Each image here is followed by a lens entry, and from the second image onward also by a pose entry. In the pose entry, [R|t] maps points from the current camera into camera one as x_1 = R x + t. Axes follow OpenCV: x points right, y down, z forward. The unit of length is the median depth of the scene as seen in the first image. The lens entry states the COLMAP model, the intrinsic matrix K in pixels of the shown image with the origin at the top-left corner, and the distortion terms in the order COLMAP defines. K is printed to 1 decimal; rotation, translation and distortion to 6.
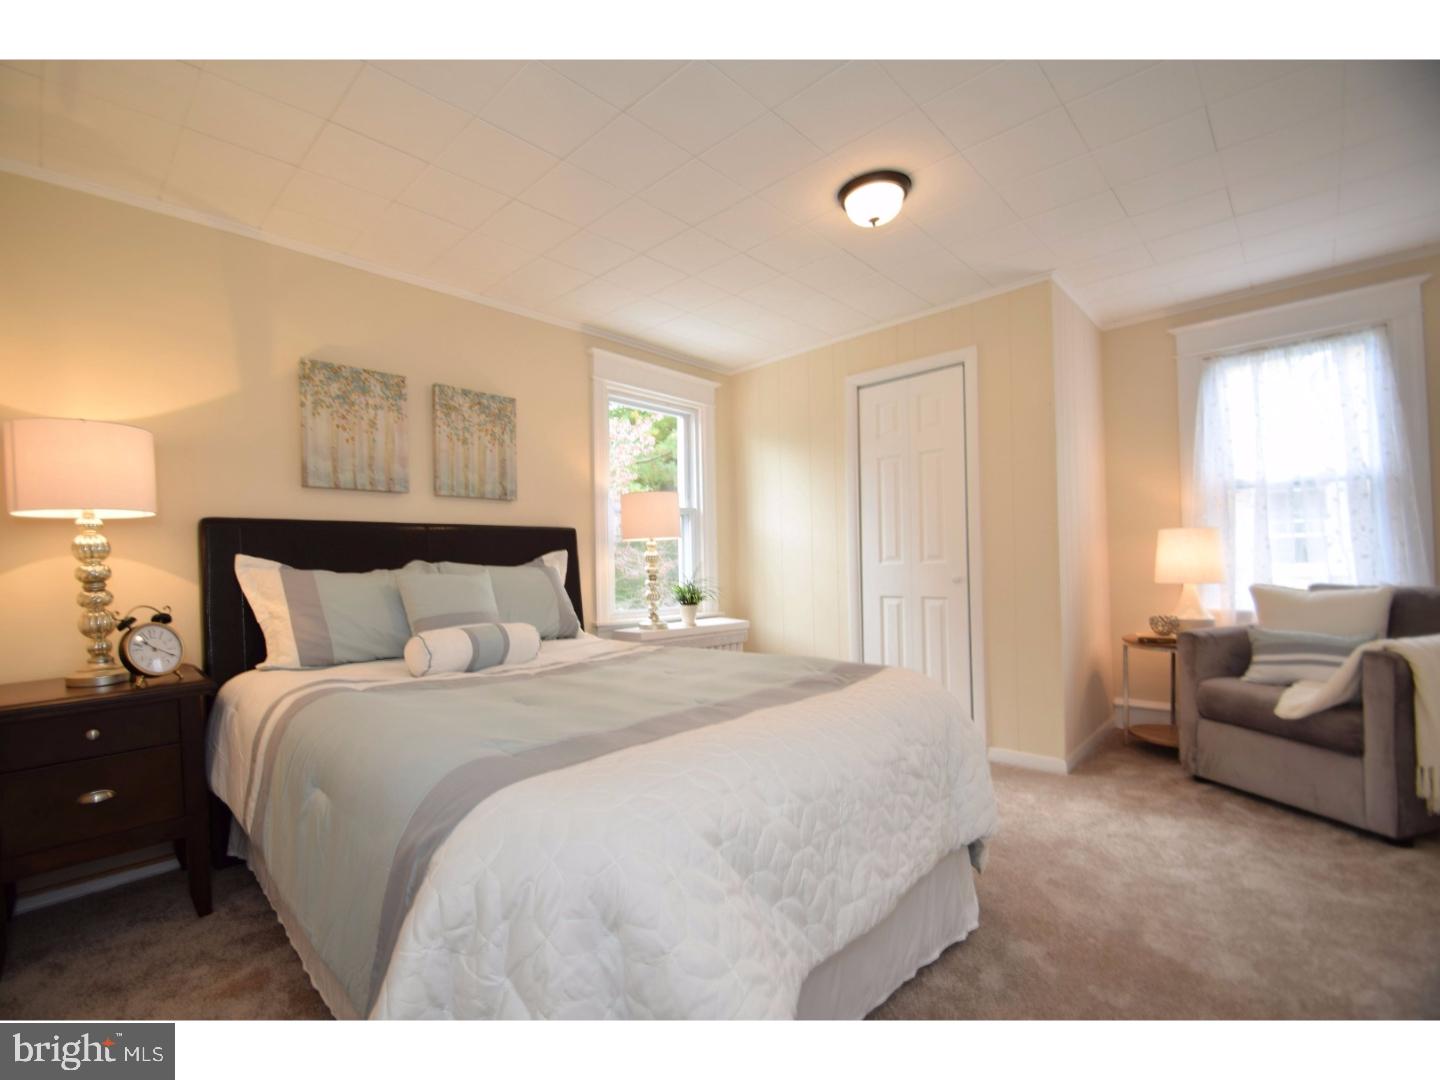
lens RADIAL K [[626.6, 0, 684.4], [0, 626.6, 556.5], [0, 0, 1]] dist [0.009134, -0.014783]
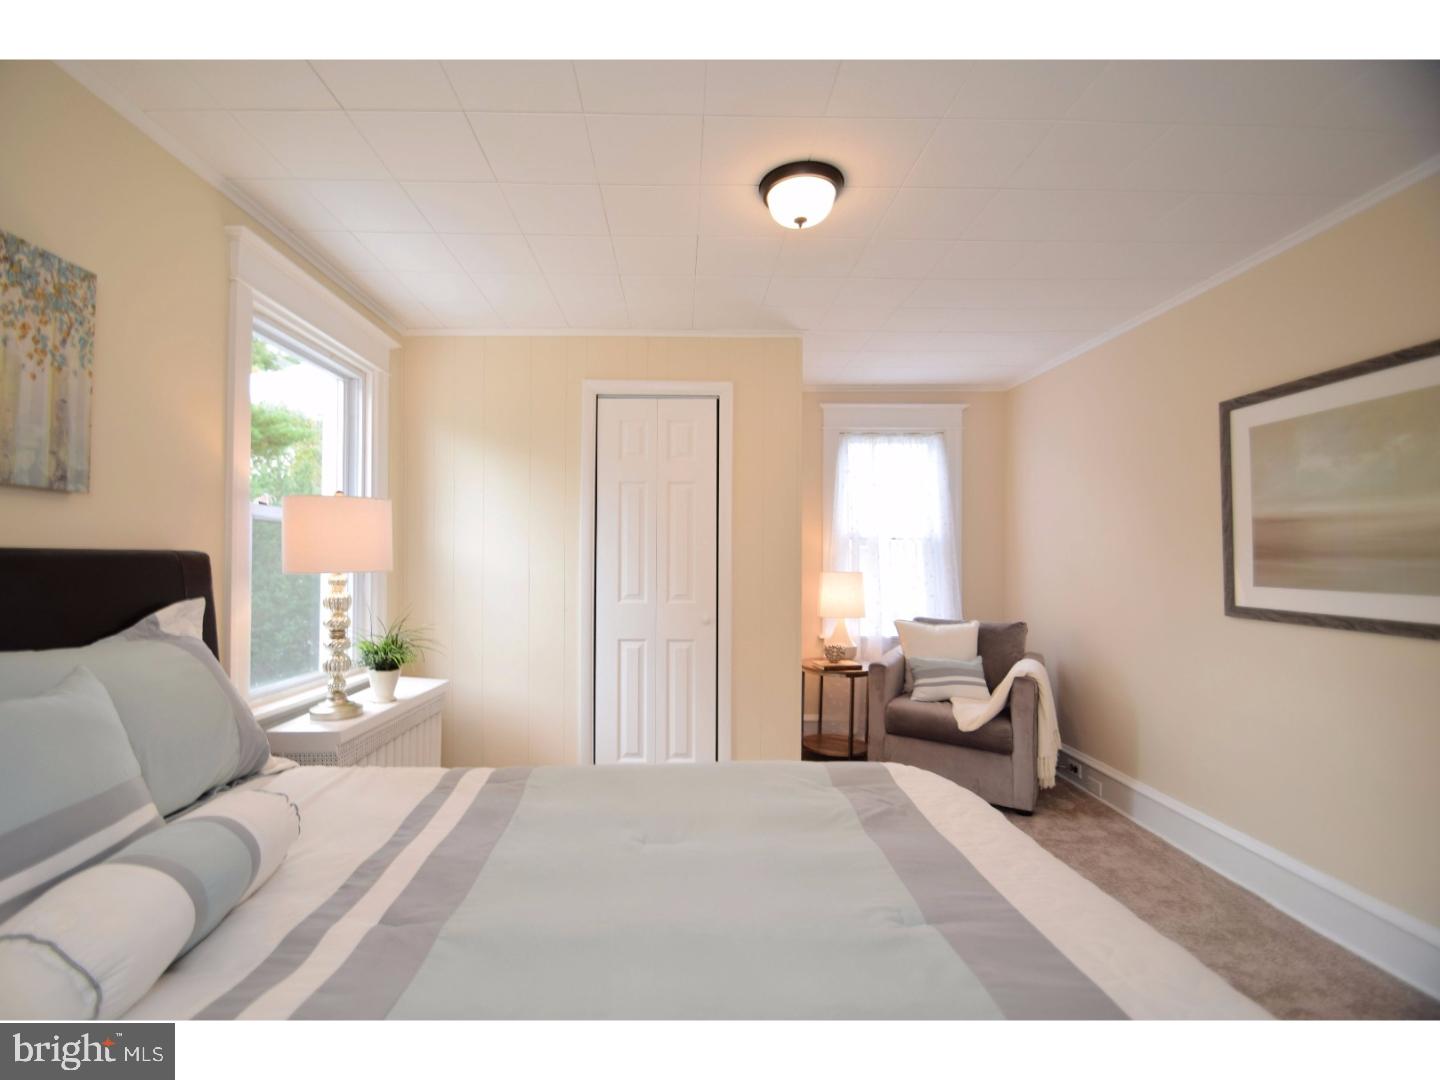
lens RADIAL K [[626.6, 0, 684.4], [0, 626.6, 556.5], [0, 0, 1]] dist [0.009134, -0.014783]
pose [[0.708390, 0.030629, 0.705157, -0.289357], [-0.030799, 0.999448, -0.012472, -0.052862], [-0.705149, -0.012883, 0.708942, 0.378732]]
